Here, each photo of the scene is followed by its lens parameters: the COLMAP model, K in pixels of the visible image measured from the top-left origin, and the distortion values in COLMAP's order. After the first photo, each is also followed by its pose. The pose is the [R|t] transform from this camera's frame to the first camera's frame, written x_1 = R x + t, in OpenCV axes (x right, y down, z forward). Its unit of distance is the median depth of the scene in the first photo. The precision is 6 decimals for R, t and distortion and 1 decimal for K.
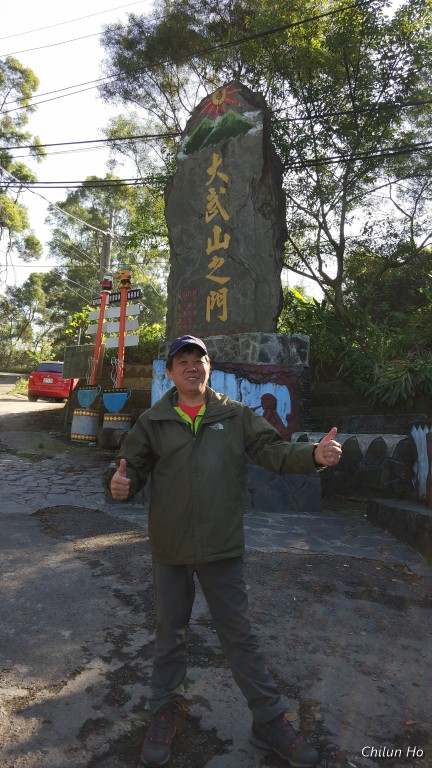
lens RADIAL K [[582.5, 0, 213.6], [0, 582.5, 379.4], [0, 0, 1]] dist [0.102420, -0.123455]
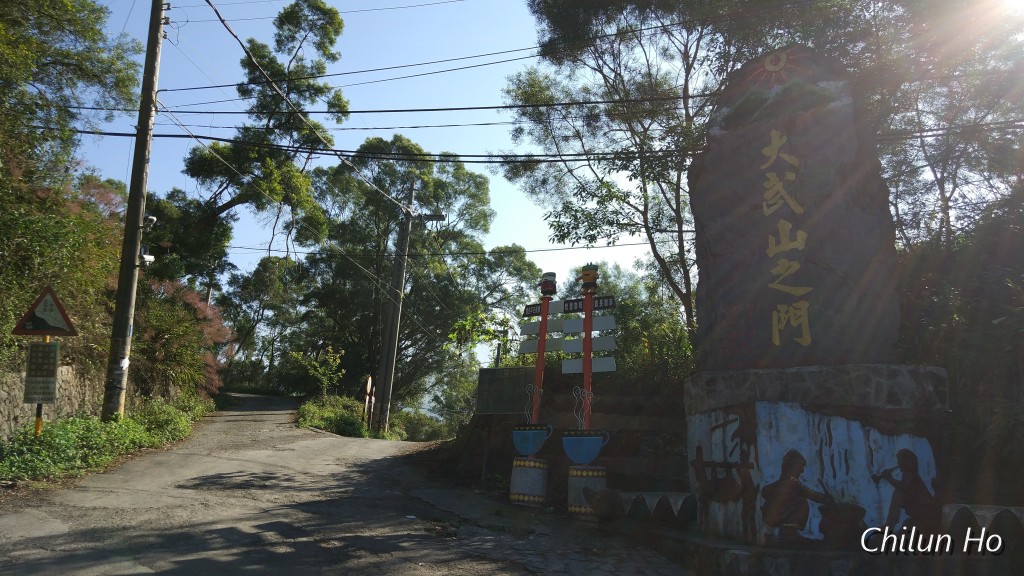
lens RADIAL K [[774.0, 0, 513.2], [0, 774.0, 293.9], [0, 0, 1]] dist [0.088974, -0.119317]
pose [[0.998421, 0.016342, 0.053753, -0.396101], [-0.008933, 0.990766, -0.135290, -0.026677], [-0.055468, 0.134596, 0.989347, 0.027742]]
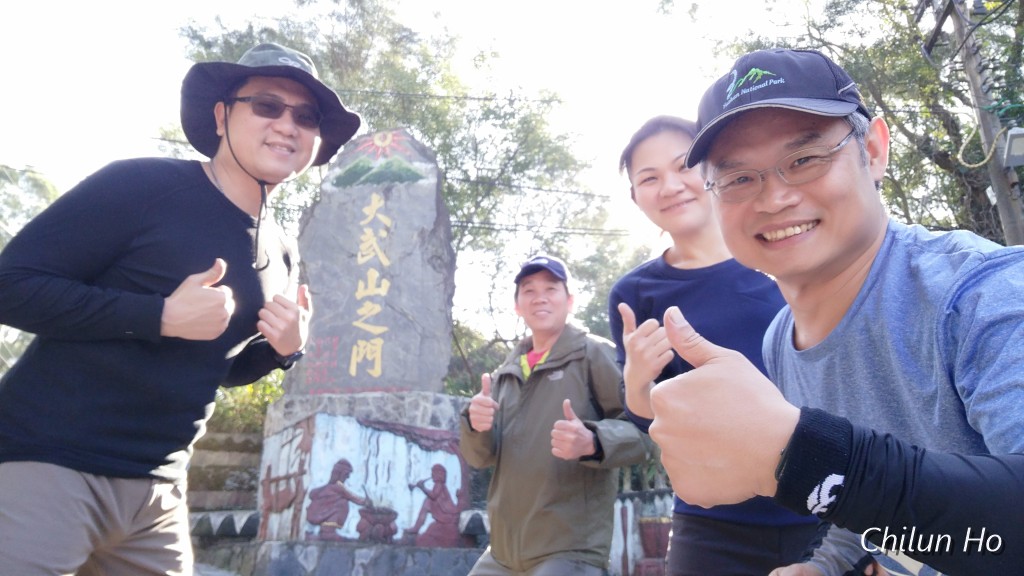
lens RADIAL K [[750.6, 0, 515.9], [0, 750.6, 290.1], [0, 0, 1]] dist [0.066037, -0.128794]
pose [[0.872462, 0.161159, 0.461343, -0.322479], [-0.036474, 0.962898, -0.267388, 0.063138], [-0.487318, 0.216459, 0.845971, -0.057029]]
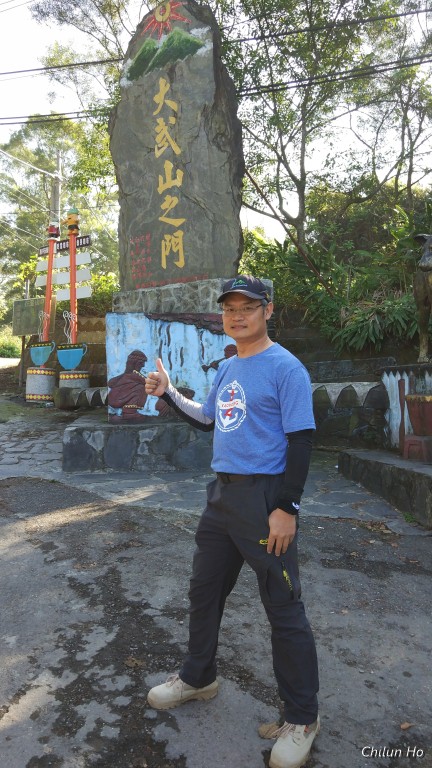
lens RADIAL K [[580.5, 0, 216.0], [0, 580.5, 384.0], [0, 0, 1]] dist [0.088974, -0.119317]
pose [[0.996812, -0.051036, 0.061323, 0.006545], [0.044592, 0.993764, 0.102200, -0.007867], [-0.066156, -0.099140, 0.992872, 0.056690]]
